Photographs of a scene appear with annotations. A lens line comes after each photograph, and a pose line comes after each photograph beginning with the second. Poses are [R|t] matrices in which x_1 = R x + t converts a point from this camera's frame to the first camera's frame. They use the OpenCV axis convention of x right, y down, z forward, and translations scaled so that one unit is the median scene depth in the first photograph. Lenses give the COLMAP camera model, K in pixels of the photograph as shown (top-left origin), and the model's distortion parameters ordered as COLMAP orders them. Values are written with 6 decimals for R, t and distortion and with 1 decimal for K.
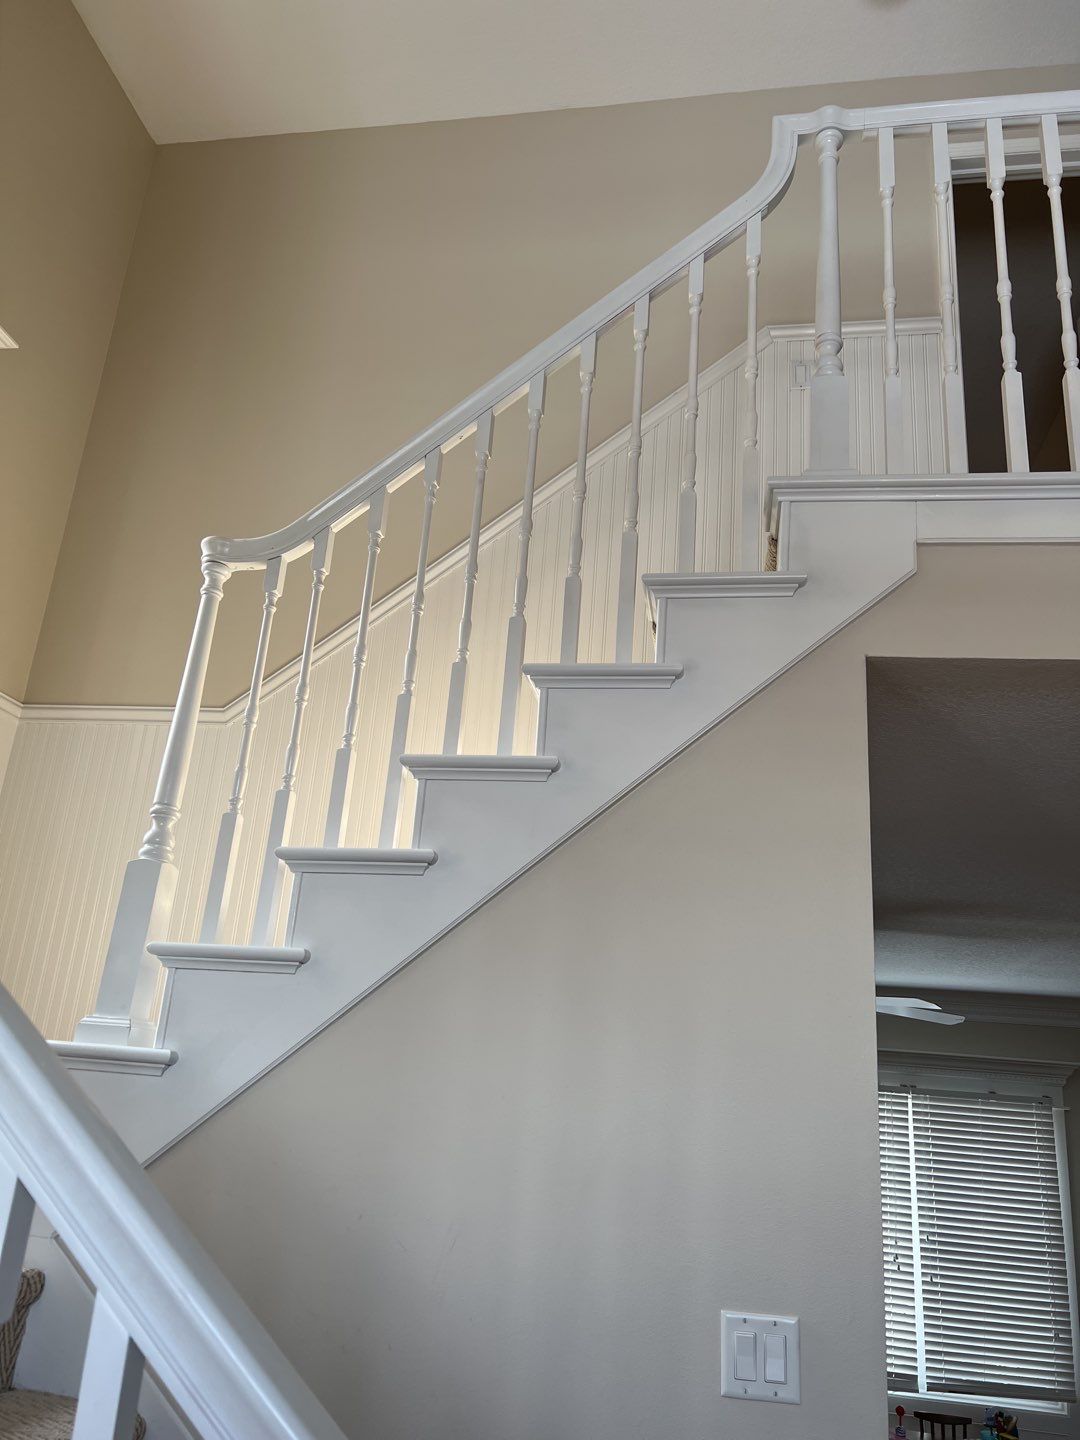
lens RADIAL K [[1065.6, 0, 540.0], [0, 1065.6, 720.0], [0, 0, 1]] dist [0.021581, -0.007025]
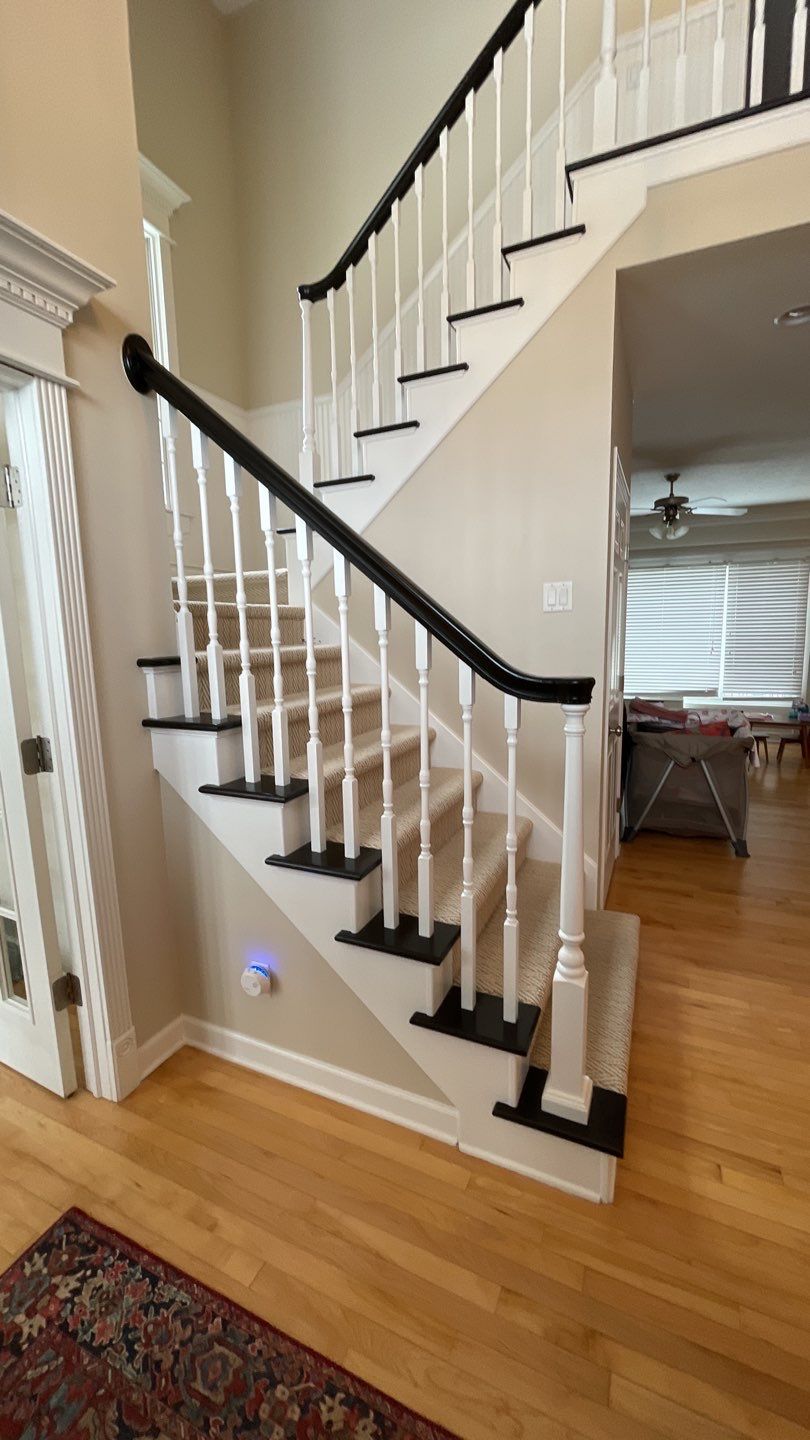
lens RADIAL K [[581.1, 0, 405.0], [0, 581.1, 720.0], [0, 0, 1]] dist [-0.001026, 0.000516]
pose [[0.962173, -0.058210, -0.266149, 0.144456], [0.174190, 0.882585, 0.436694, 0.116091], [0.209479, -0.466535, 0.859339, -0.321998]]
